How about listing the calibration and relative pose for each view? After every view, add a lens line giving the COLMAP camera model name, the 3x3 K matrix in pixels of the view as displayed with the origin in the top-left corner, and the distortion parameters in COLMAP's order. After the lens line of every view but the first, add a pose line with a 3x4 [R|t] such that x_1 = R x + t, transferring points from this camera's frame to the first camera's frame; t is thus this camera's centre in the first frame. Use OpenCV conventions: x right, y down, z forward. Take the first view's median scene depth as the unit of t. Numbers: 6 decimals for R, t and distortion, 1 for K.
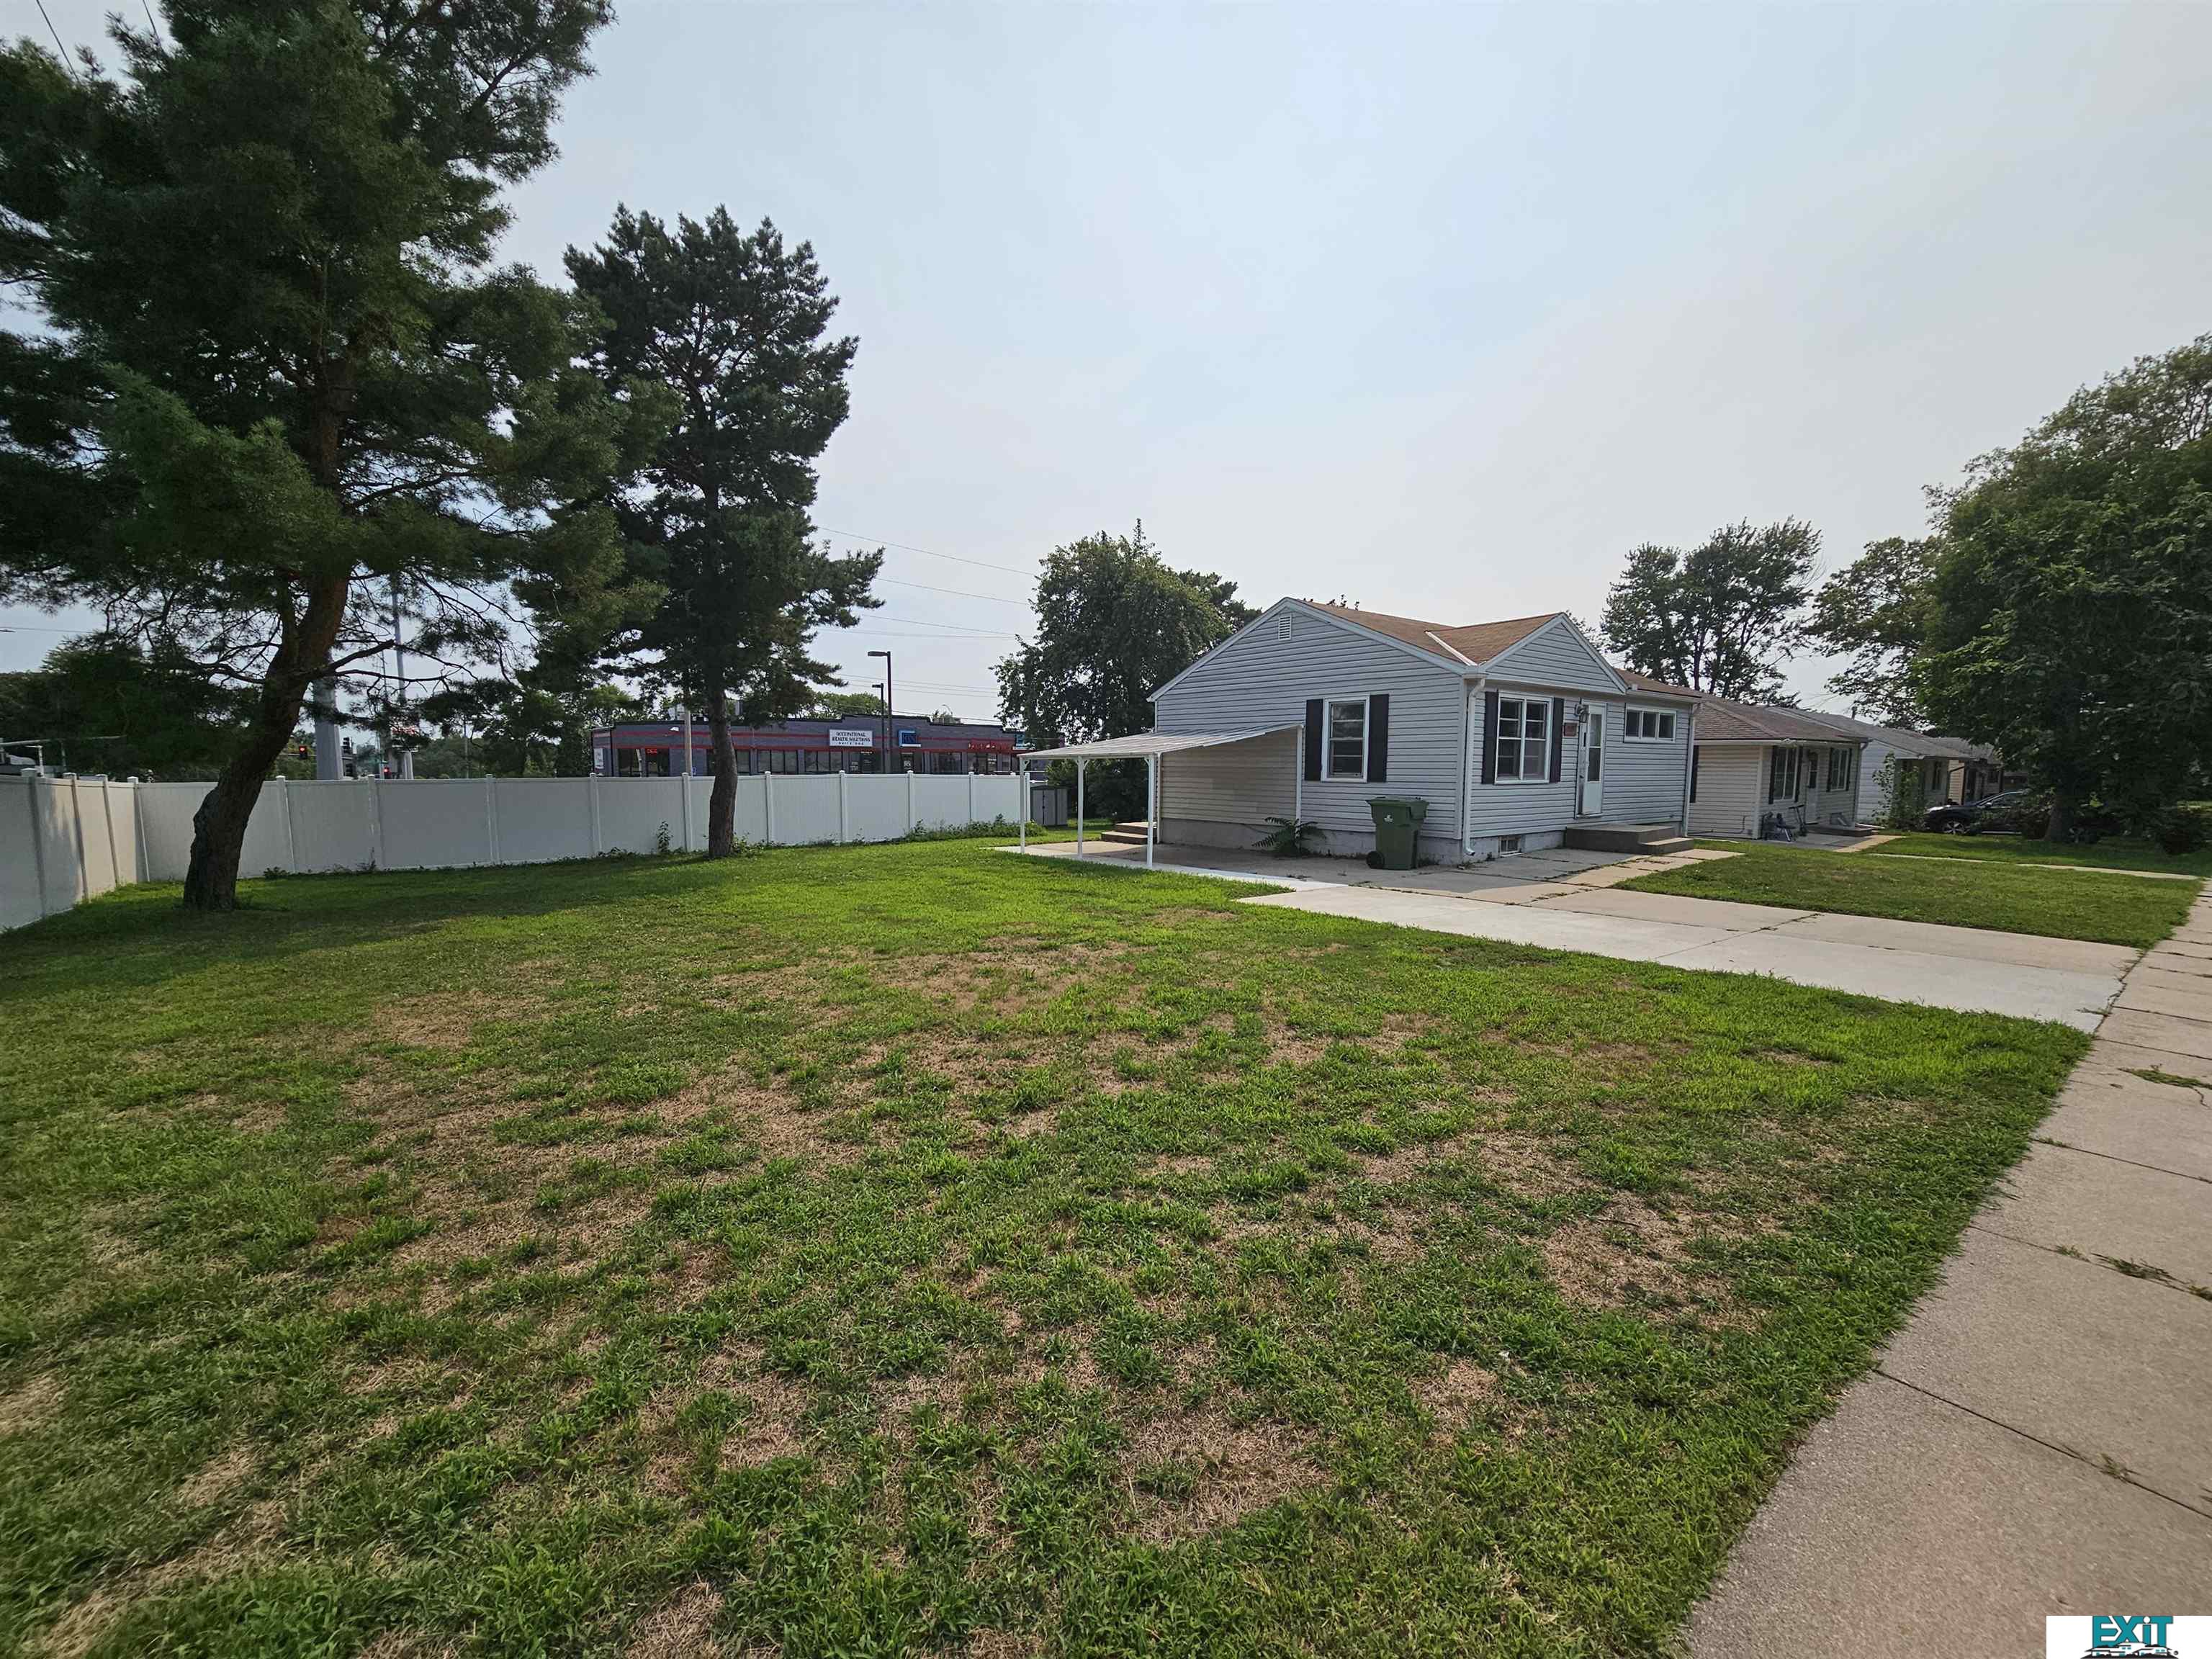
lens RADIAL K [[903.3, 0, 1098.2], [0, 903.3, 846.9], [0, 0, 1]] dist [-0.002257, -0.000771]
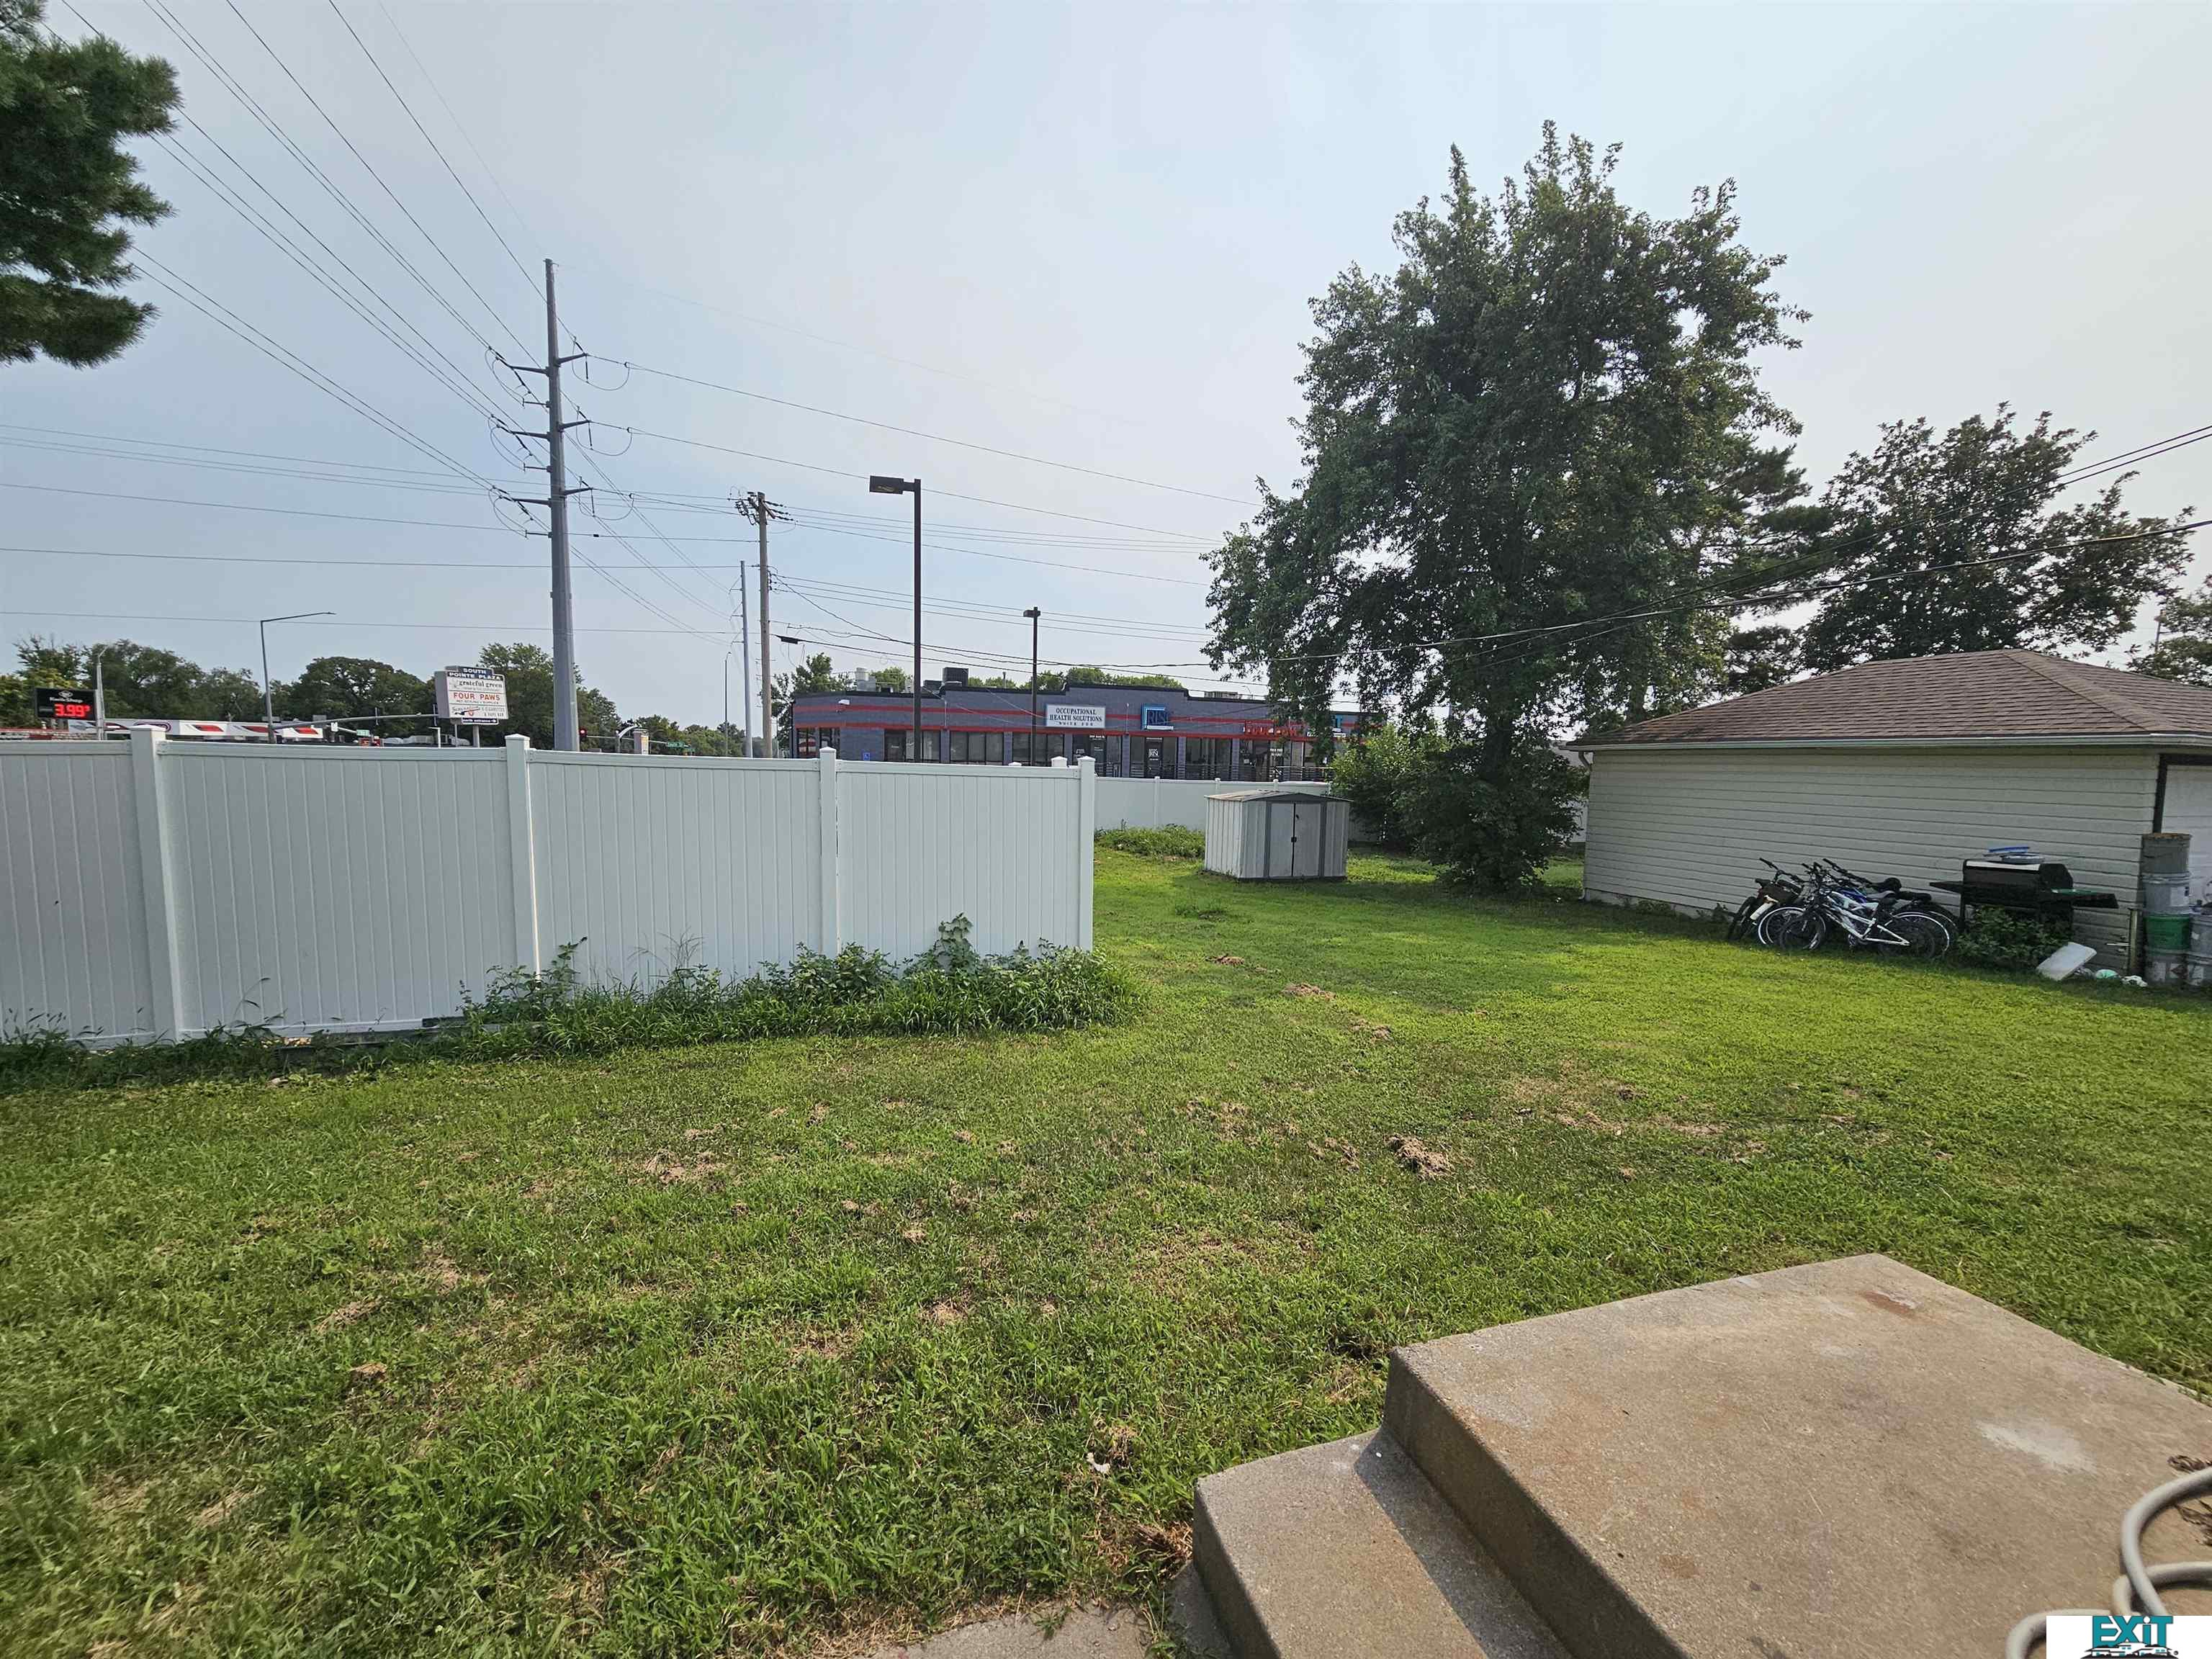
lens RADIAL K [[903.3, 0, 1098.2], [0, 903.3, 846.9], [0, 0, 1]] dist [-0.002257, -0.000771]
pose [[0.934047, 0.052587, -0.353259, 0.011317], [-0.051105, 0.998602, 0.013527, -0.041178], [0.353476, 0.005418, 0.935428, 0.515294]]
